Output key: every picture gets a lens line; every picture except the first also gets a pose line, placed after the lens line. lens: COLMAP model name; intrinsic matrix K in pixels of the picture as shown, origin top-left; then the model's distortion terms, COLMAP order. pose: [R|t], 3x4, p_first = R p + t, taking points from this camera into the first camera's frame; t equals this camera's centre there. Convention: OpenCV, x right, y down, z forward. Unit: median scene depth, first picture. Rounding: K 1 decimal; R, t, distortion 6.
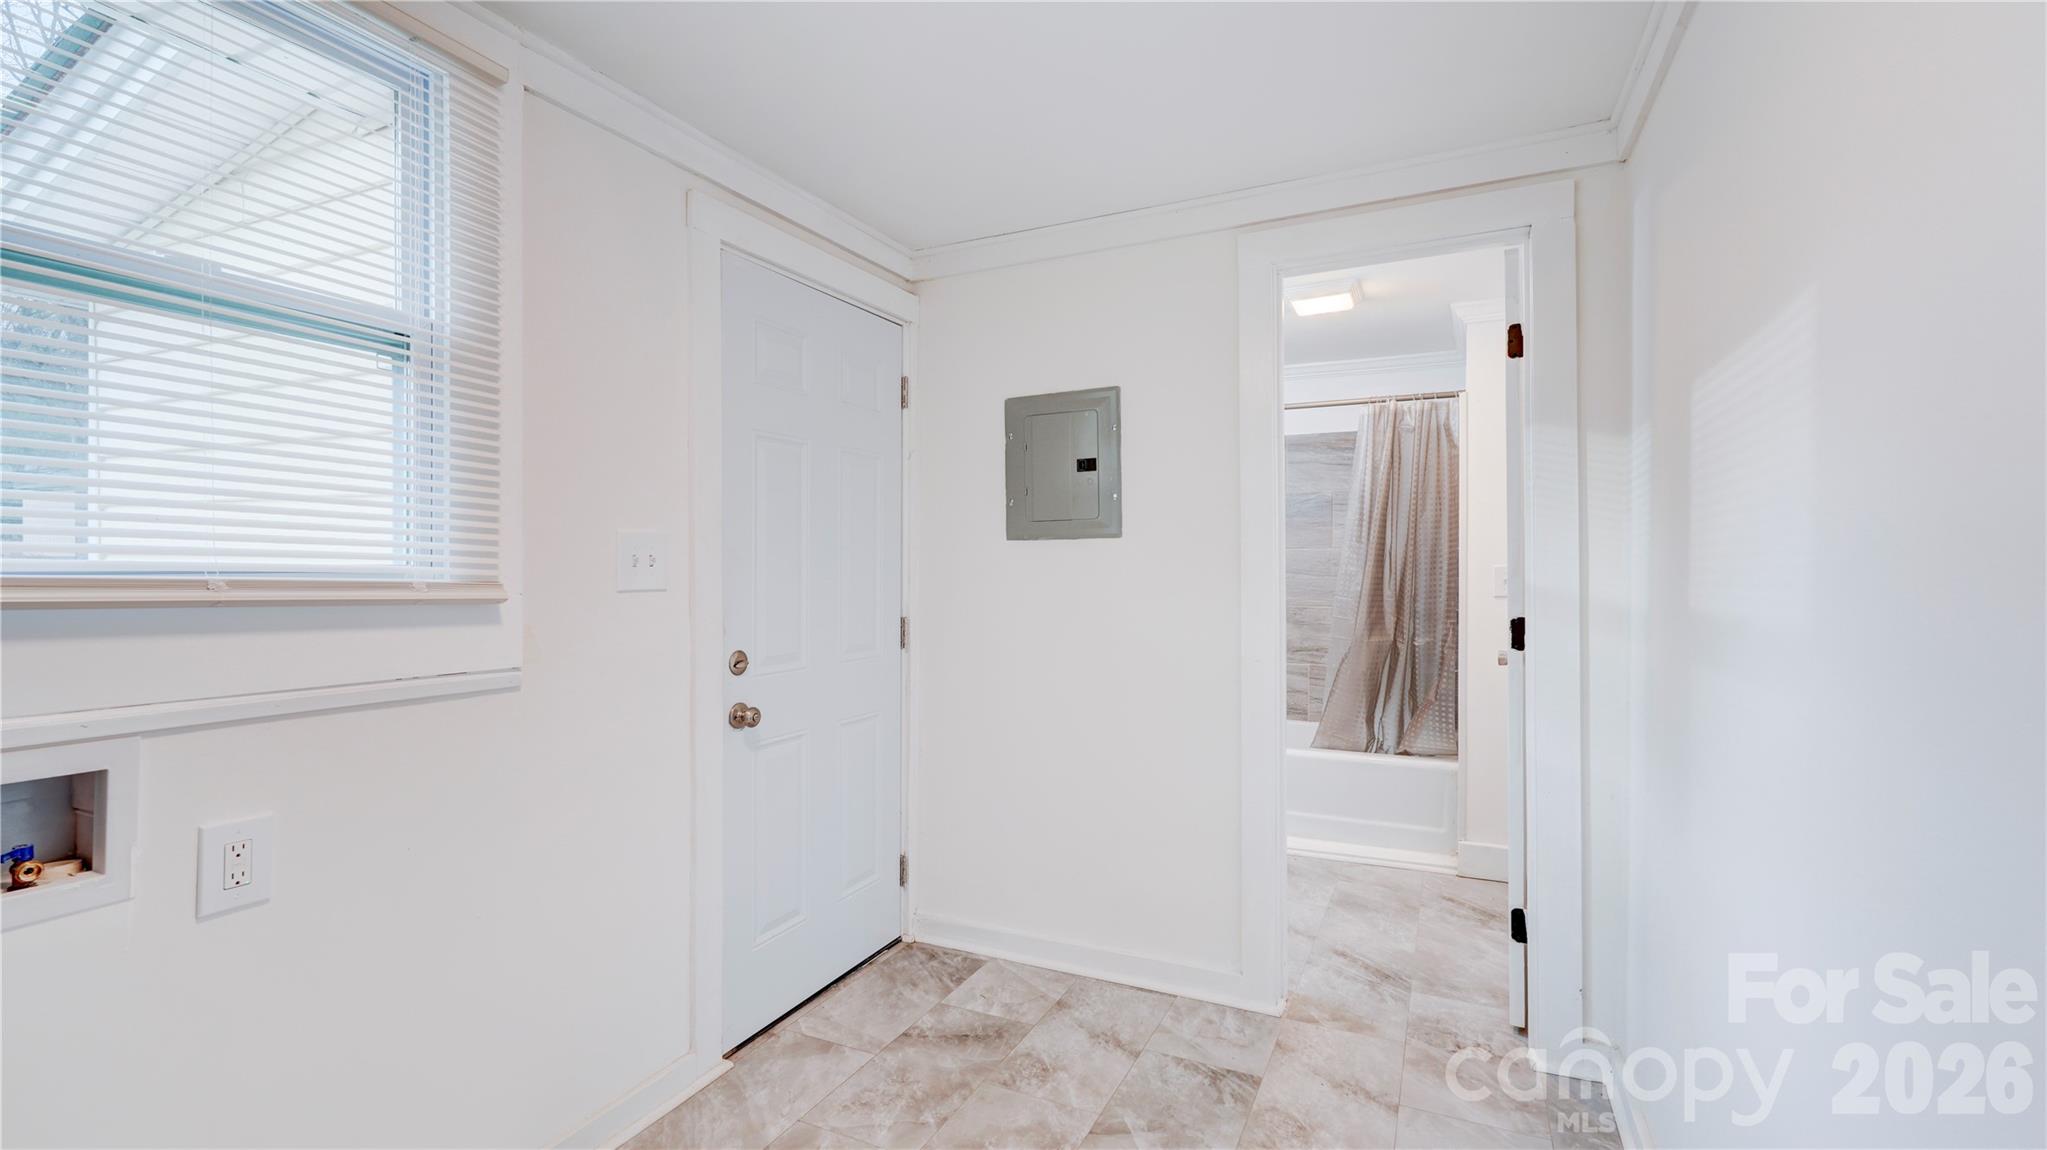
lens RADIAL K [[890.4, 0, 1027.6], [0, 890.4, 574.0], [0, 0, 1]] dist [-0.002863, -0.000060]
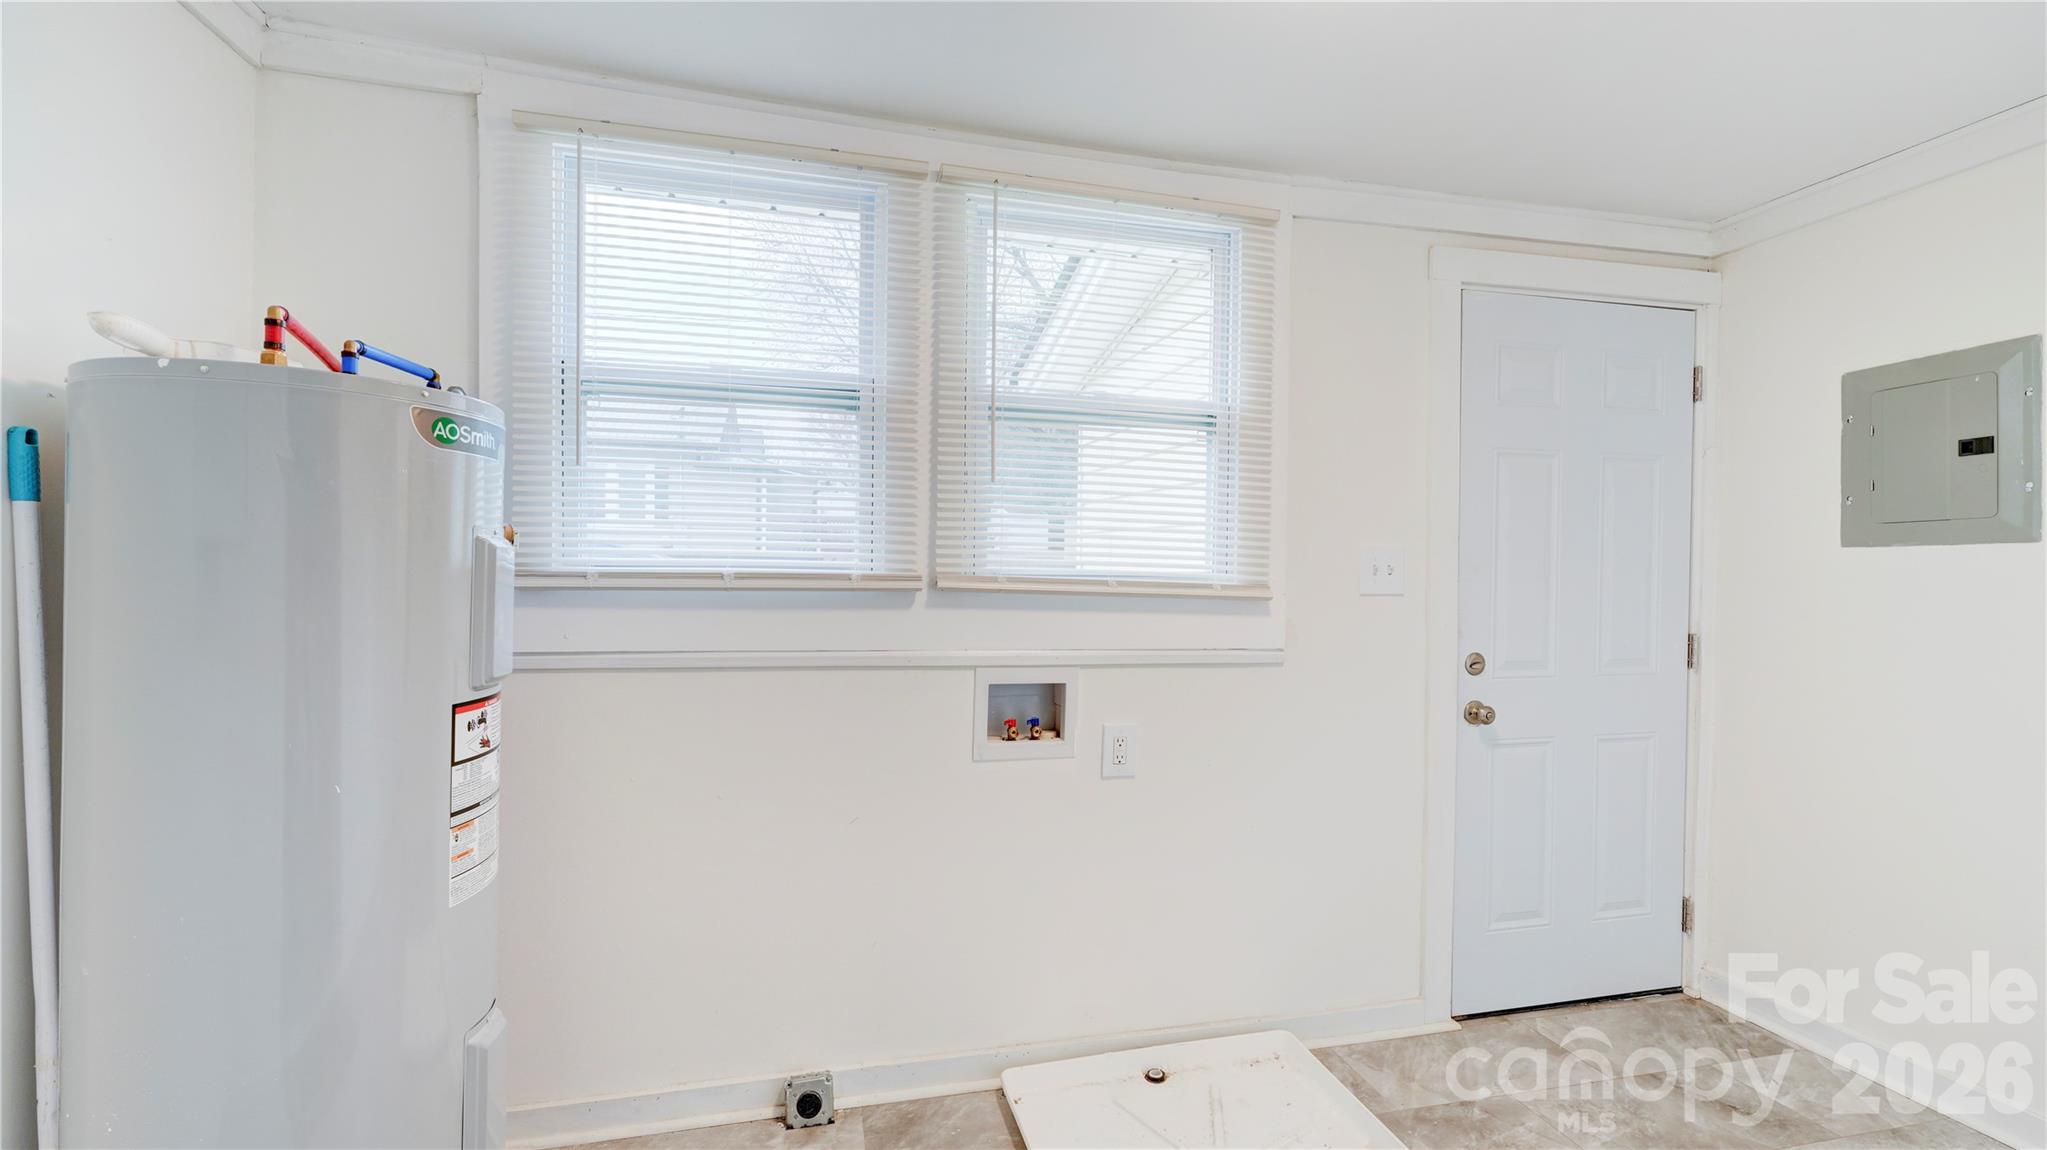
lens RADIAL K [[890.4, 0, 1027.6], [0, 890.4, 574.0], [0, 0, 1]] dist [-0.002863, -0.000060]
pose [[0.632168, 0.011521, -0.774746, 0.172648], [-0.016212, 0.999867, 0.001640, -0.003372], [0.774662, 0.011524, 0.632270, -0.116676]]
